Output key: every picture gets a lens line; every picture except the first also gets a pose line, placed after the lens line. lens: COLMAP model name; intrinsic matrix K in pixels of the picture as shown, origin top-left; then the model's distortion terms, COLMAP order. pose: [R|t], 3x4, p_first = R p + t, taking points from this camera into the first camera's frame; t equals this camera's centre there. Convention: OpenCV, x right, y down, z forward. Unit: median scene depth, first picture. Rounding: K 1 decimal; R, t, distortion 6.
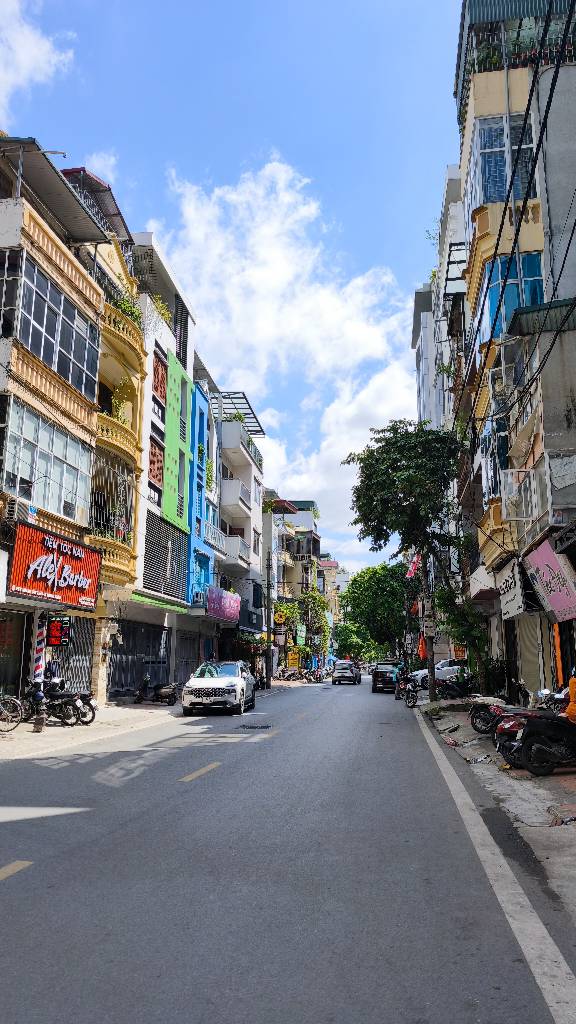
lens RADIAL K [[665.9, 0, 288.0], [0, 665.9, 512.0], [0, 0, 1]] dist [-0.048692, -0.000338]
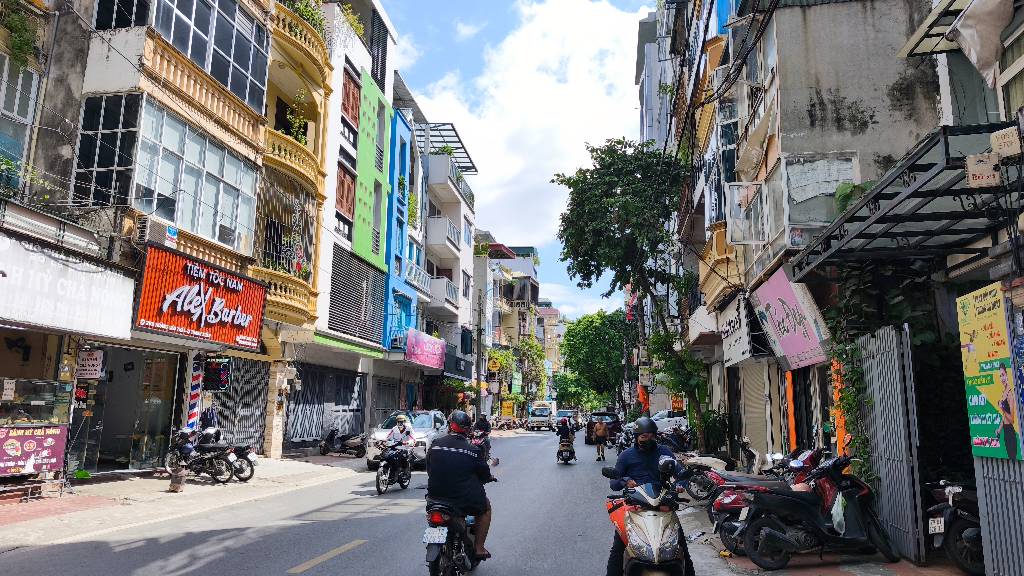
lens RADIAL K [[665.9, 0, 512.0], [0, 665.9, 288.0], [0, 0, 1]] dist [-0.048692, -0.000338]
pose [[0.999953, 0.009670, -0.000522, 0.035826], [-0.009641, 0.999146, 0.040191, 0.021872], [0.000910, -0.040184, 0.999192, 0.109138]]
